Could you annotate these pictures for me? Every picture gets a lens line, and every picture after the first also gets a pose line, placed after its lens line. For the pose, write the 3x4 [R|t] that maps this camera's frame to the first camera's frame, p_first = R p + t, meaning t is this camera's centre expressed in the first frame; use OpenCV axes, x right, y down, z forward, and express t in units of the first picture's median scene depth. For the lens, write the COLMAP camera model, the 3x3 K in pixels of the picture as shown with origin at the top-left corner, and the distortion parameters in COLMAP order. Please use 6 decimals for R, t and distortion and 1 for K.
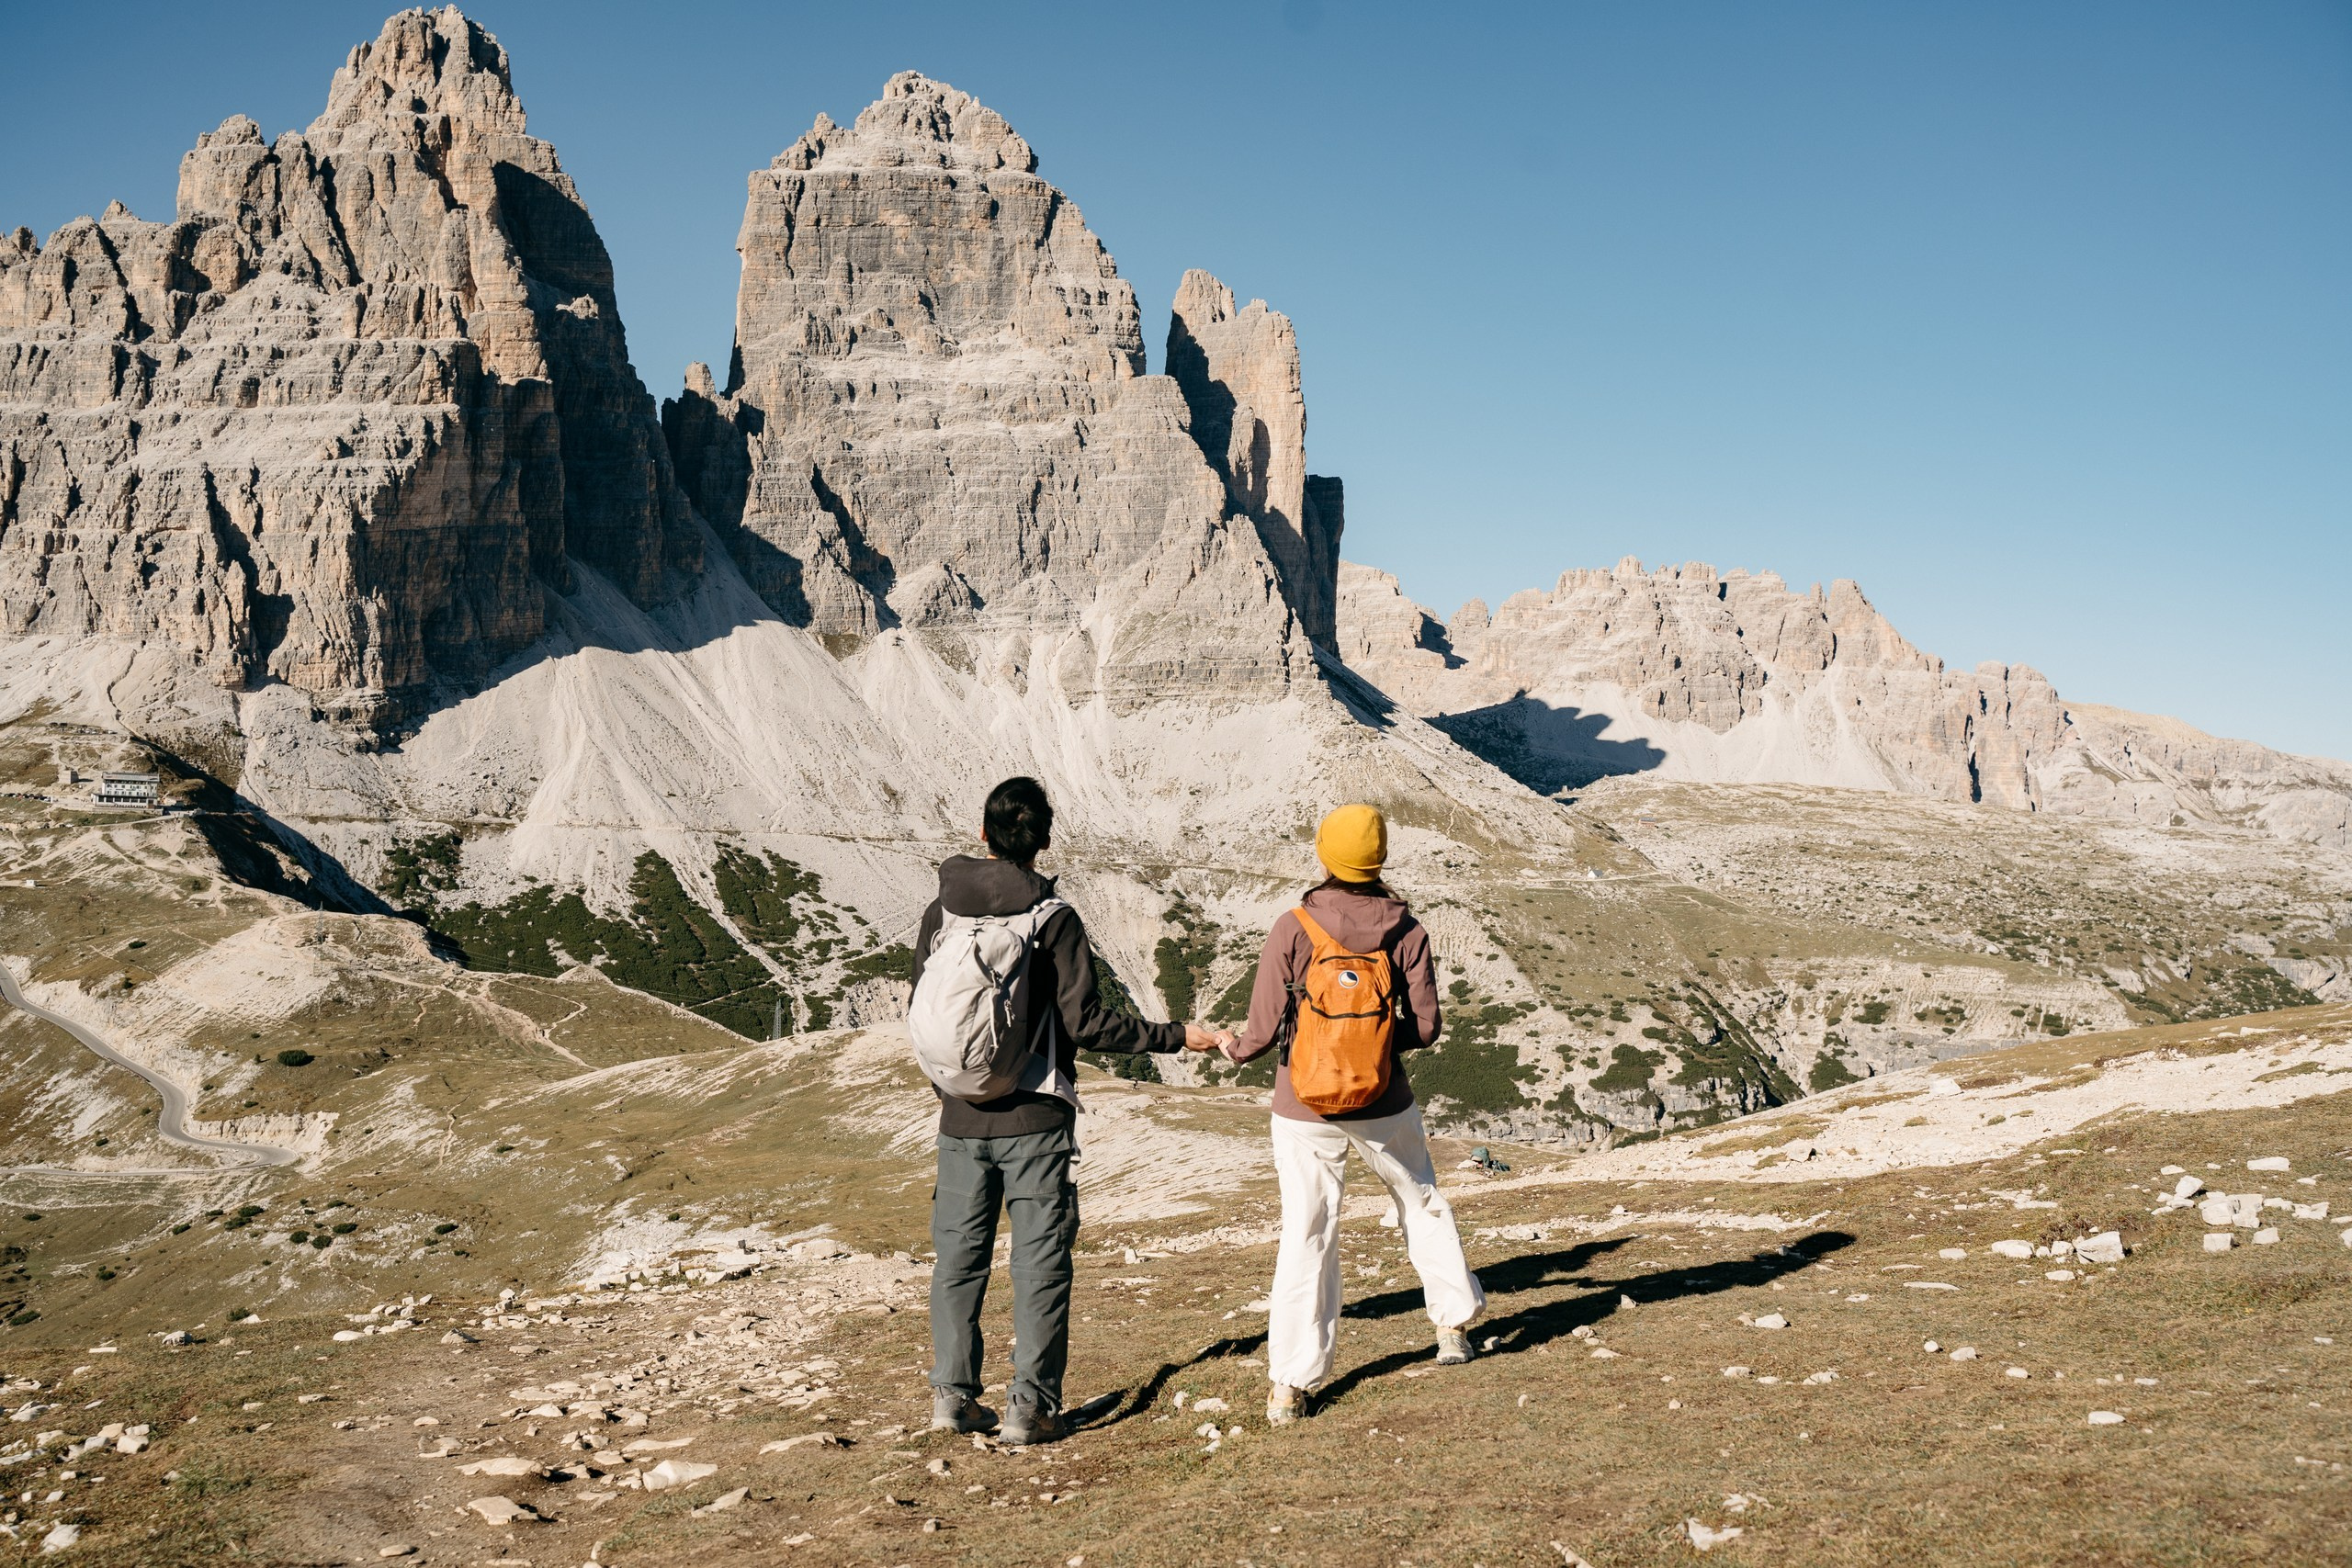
lens RADIAL K [[2047.8, 0, 1171.1], [0, 2047.8, 788.2], [0, 0, 1]] dist [-0.102940, 0.111730]
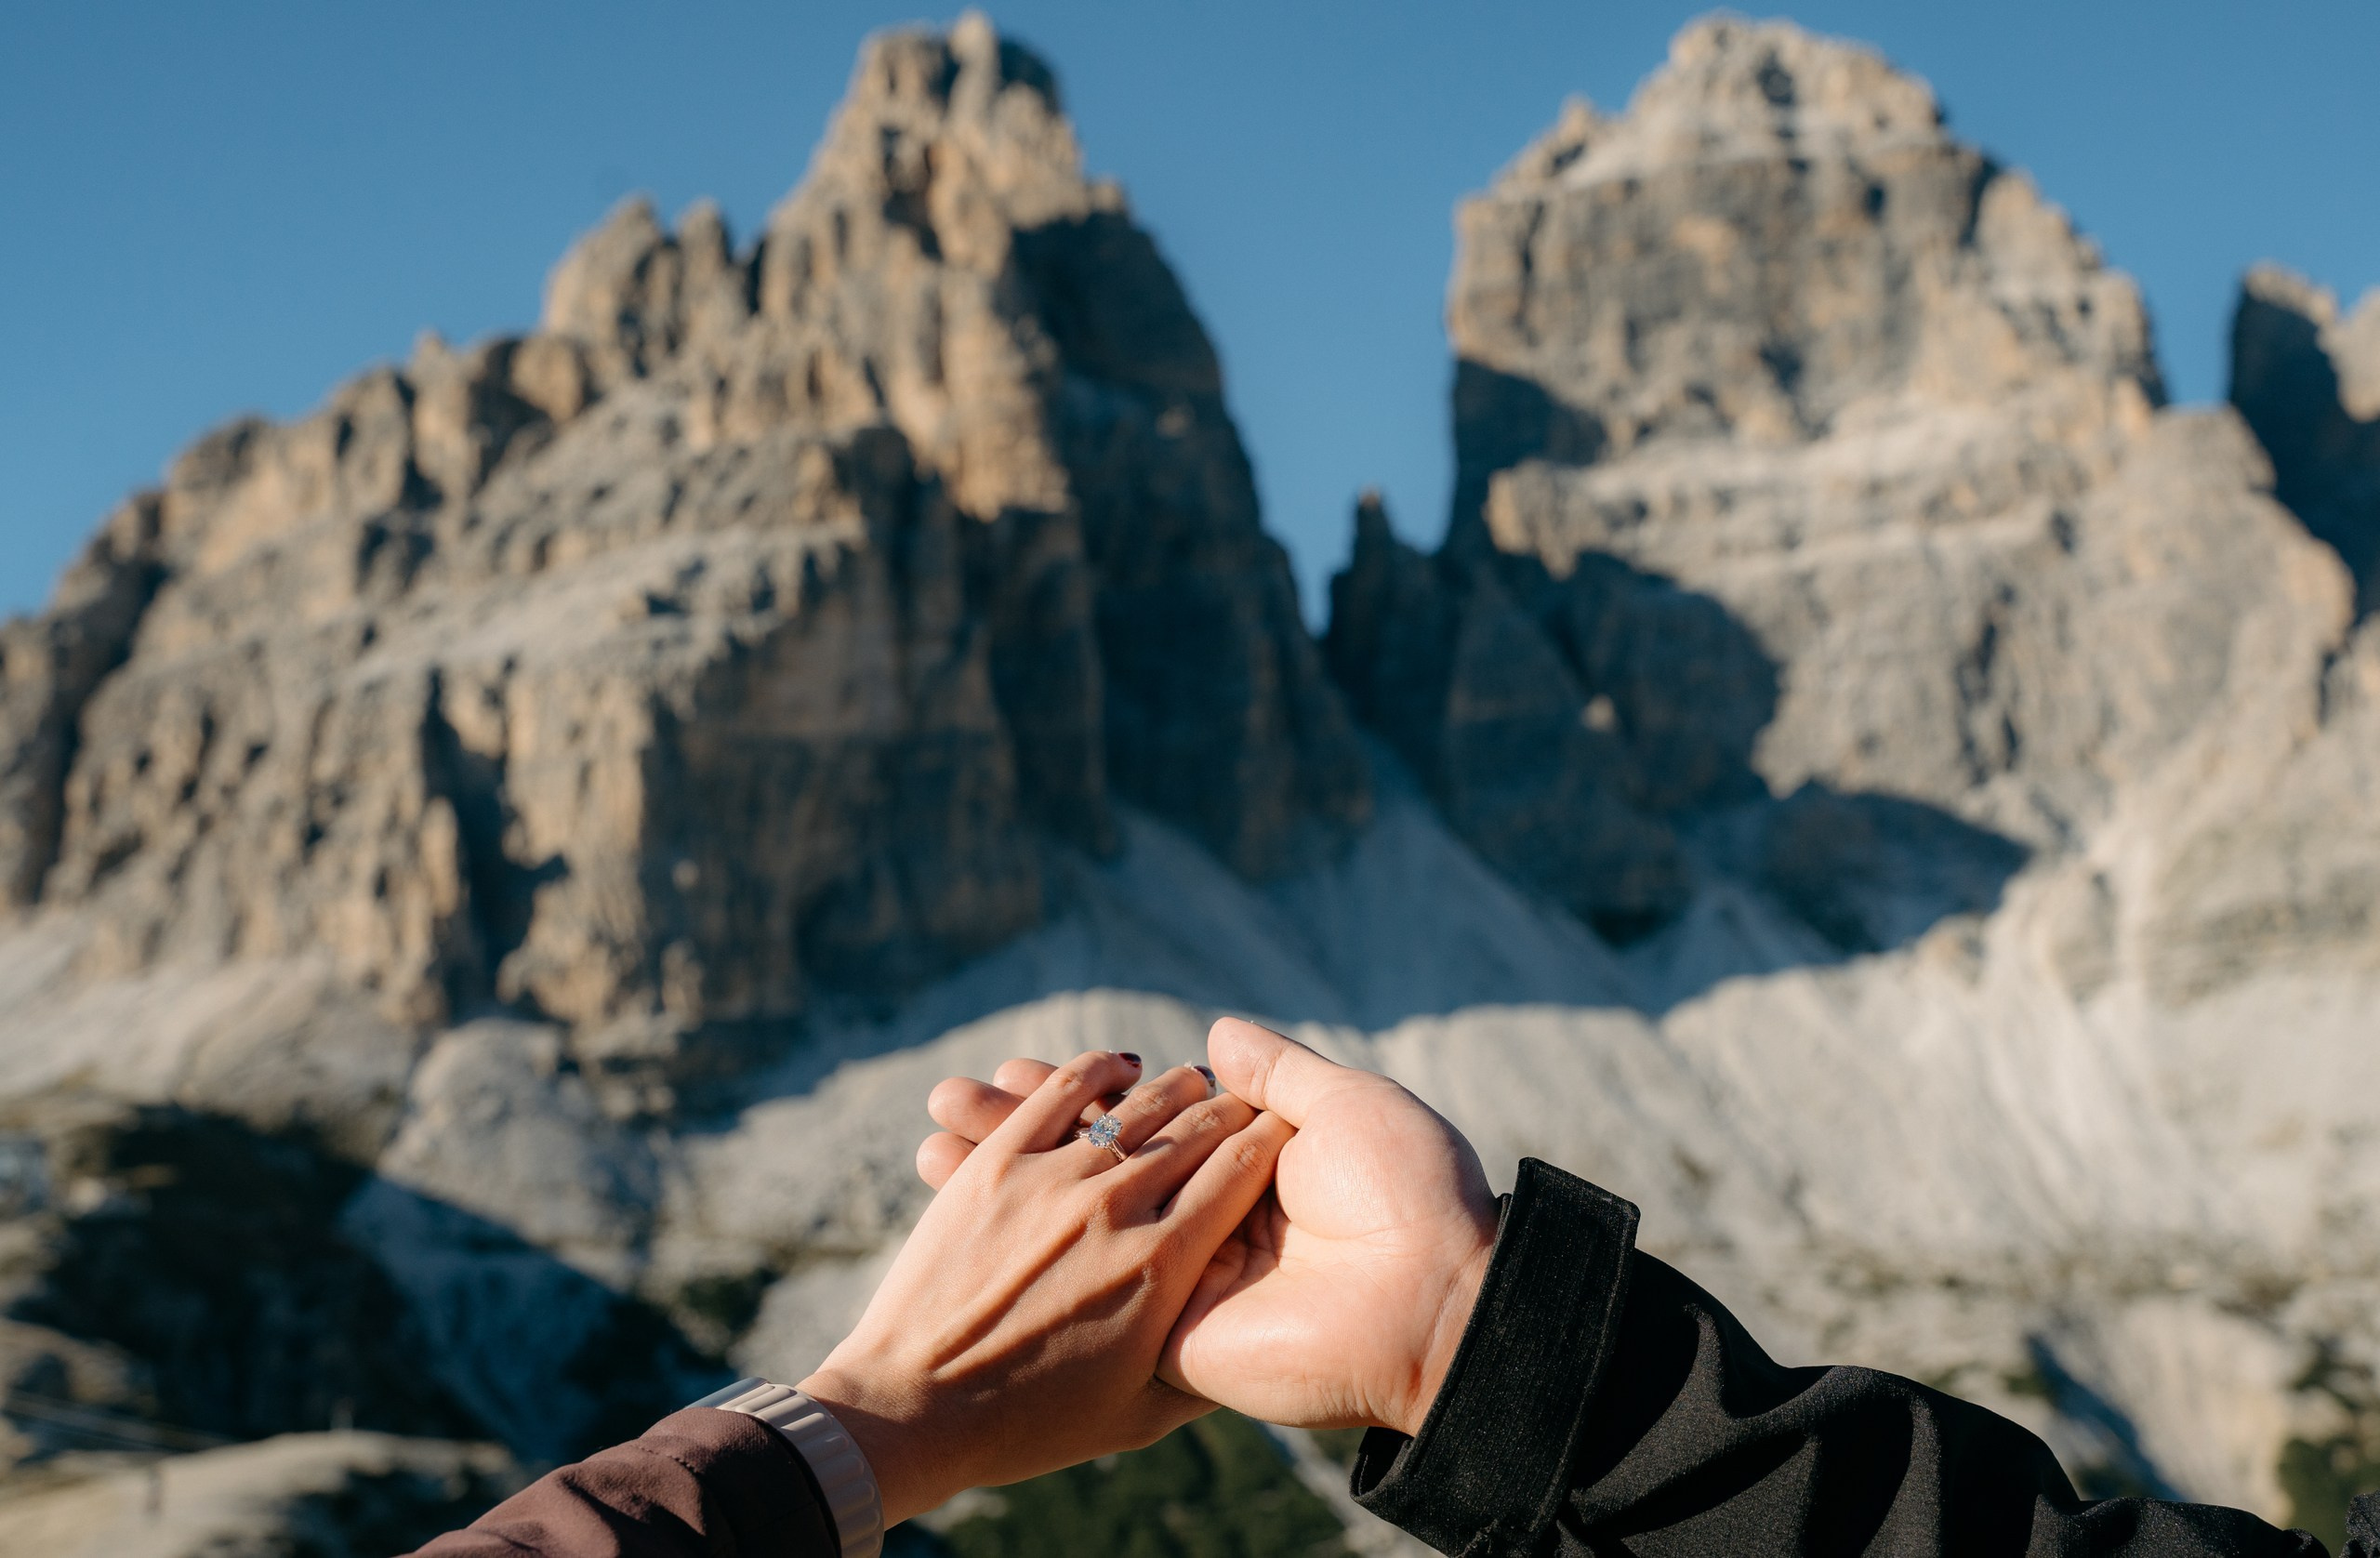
lens RADIAL K [[3053.8, 0, 1193.4], [0, 3053.8, 776.8], [0, 0, 1]] dist [-0.053552, -0.006620]
pose [[0.934054, -0.109826, -0.339826, 0.009701], [0.049586, 0.982207, -0.181139, 0.031934], [0.353673, 0.152342, 0.922880, 0.230281]]
